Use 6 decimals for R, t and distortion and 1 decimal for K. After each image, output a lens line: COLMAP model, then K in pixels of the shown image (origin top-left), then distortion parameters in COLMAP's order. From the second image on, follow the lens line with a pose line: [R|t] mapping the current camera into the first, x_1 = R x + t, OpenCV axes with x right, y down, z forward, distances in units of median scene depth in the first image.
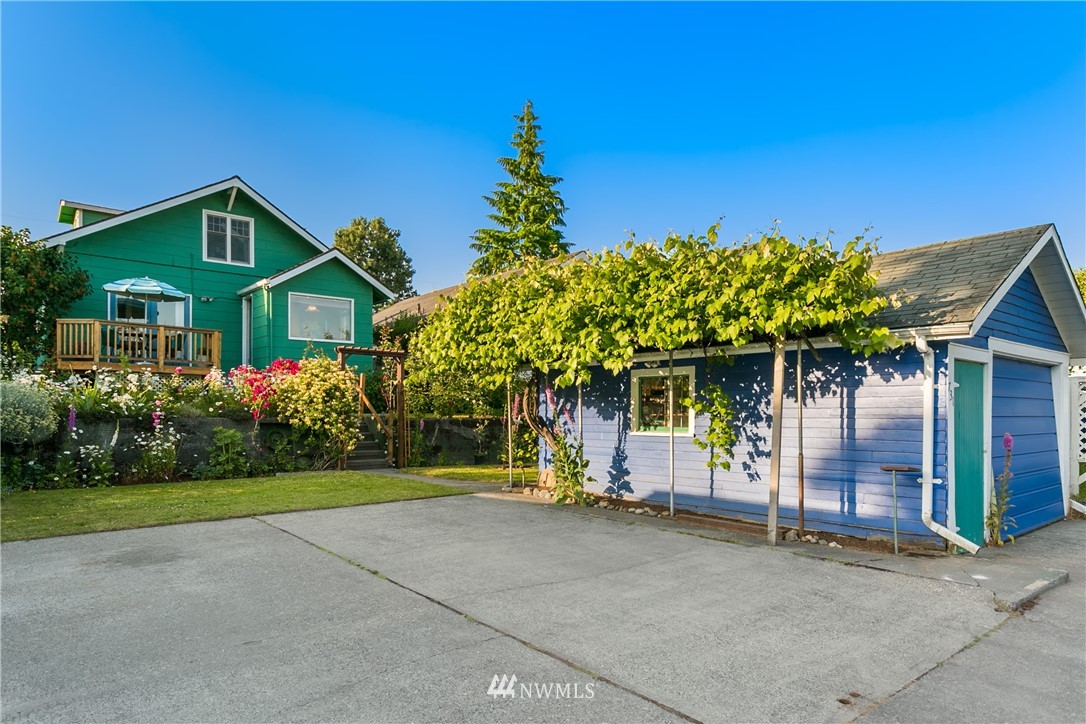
lens RADIAL K [[657.2, 0, 545.8], [0, 657.2, 412.7], [0, 0, 1]] dist [0.004681, -0.000214]
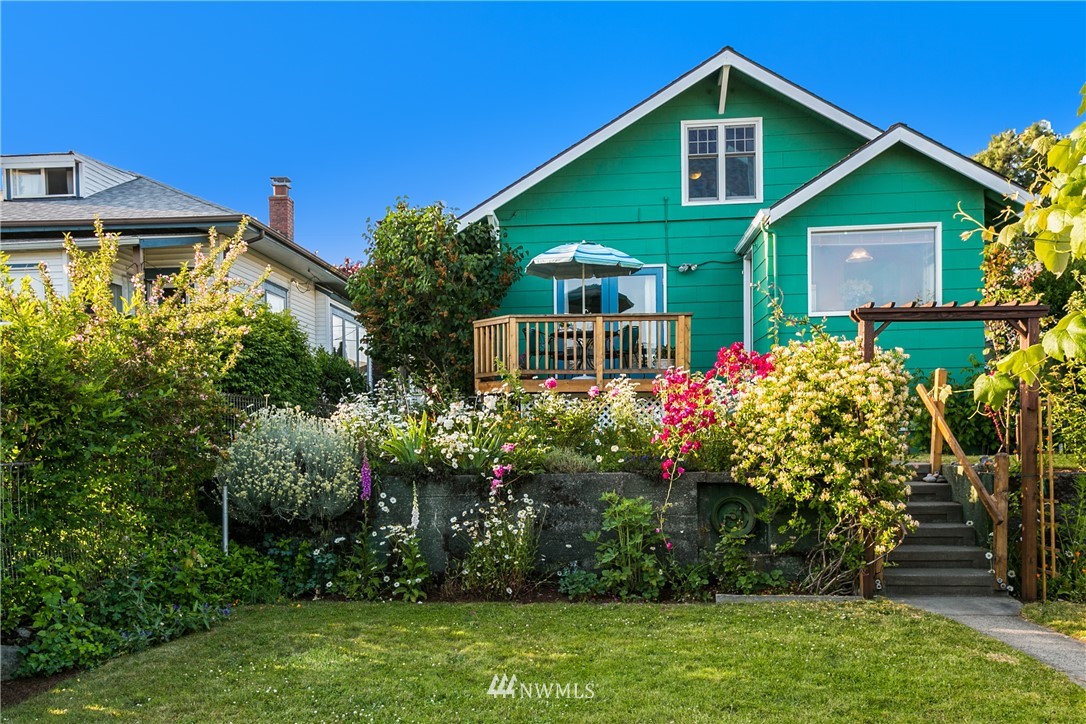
lens RADIAL K [[862.2, 0, 535.0], [0, 862.2, 455.4], [0, 0, 1]] dist [0.007737, 0.000011]
pose [[0.705218, -0.001418, -0.708989, -0.058043], [0.014637, 0.999814, 0.012560, -0.012754], [0.708839, -0.019235, 0.705107, 0.402206]]
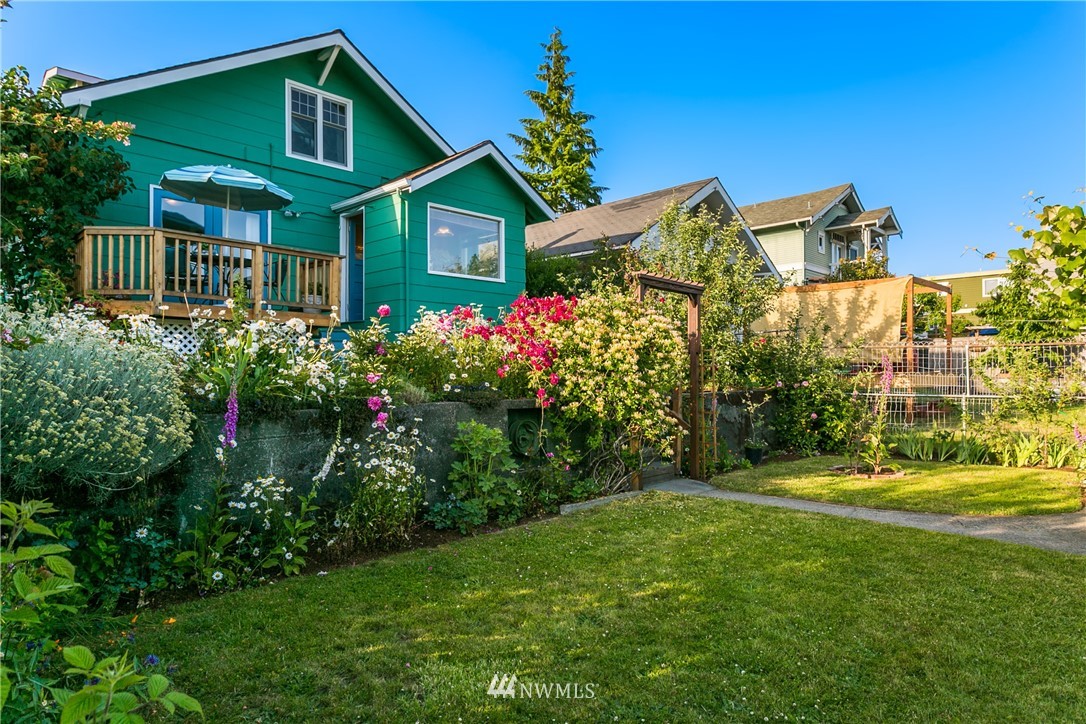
lens RADIAL K [[640.3, 0, 540.9], [0, 640.3, 366.1], [0, 0, 1]] dist [0.006439, 0.002558]
pose [[0.995978, -0.005256, 0.089439, -0.392844], [0.006127, 0.999936, -0.009464, -0.013138], [-0.089384, 0.009974, 0.995947, 0.404250]]
